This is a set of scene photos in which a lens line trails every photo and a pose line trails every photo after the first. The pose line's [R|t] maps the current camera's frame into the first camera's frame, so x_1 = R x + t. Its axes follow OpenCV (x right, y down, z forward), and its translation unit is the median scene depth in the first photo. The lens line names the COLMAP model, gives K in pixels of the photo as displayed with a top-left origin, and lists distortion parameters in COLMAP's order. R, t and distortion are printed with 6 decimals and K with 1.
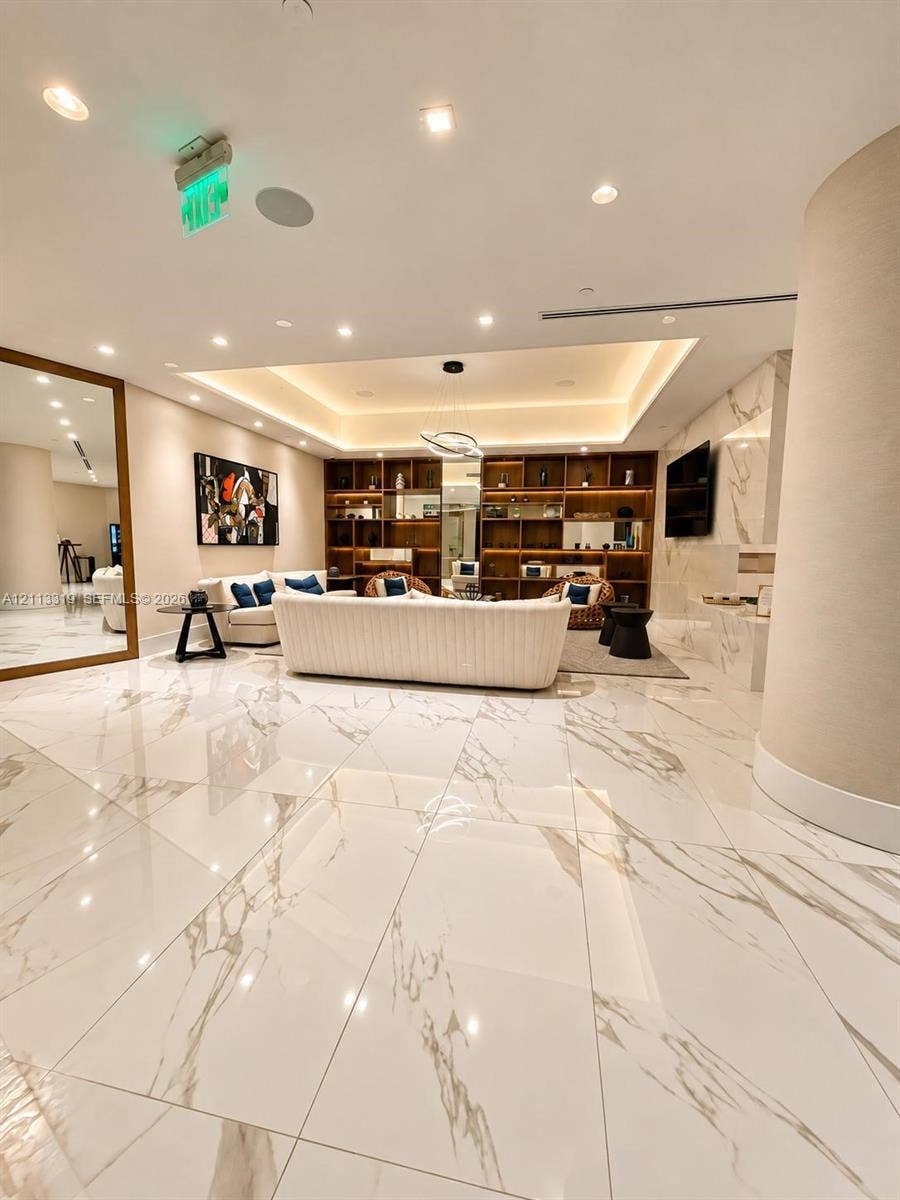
lens RADIAL K [[482.1, 0, 447.3], [0, 482.1, 599.3], [0, 0, 1]] dist [0.004765, 0.000208]
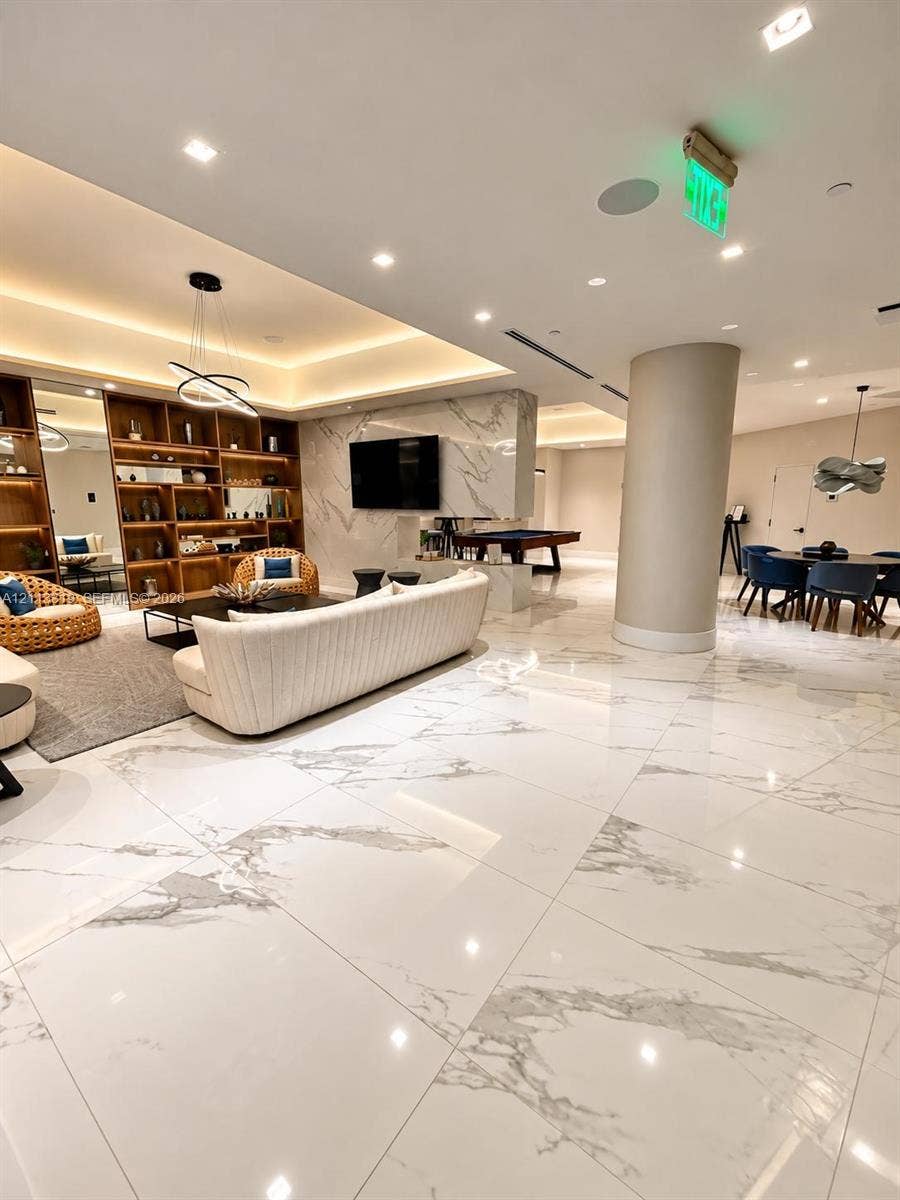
lens RADIAL K [[482.1, 0, 450.7], [0, 482.1, 598.1], [0, 0, 1]] dist [0.004765, 0.000208]
pose [[0.412568, -0.181275, 0.892708, -0.856202], [0.099565, 0.983102, 0.153616, -0.120273], [-0.905469, 0.025506, 0.423645, 0.538233]]
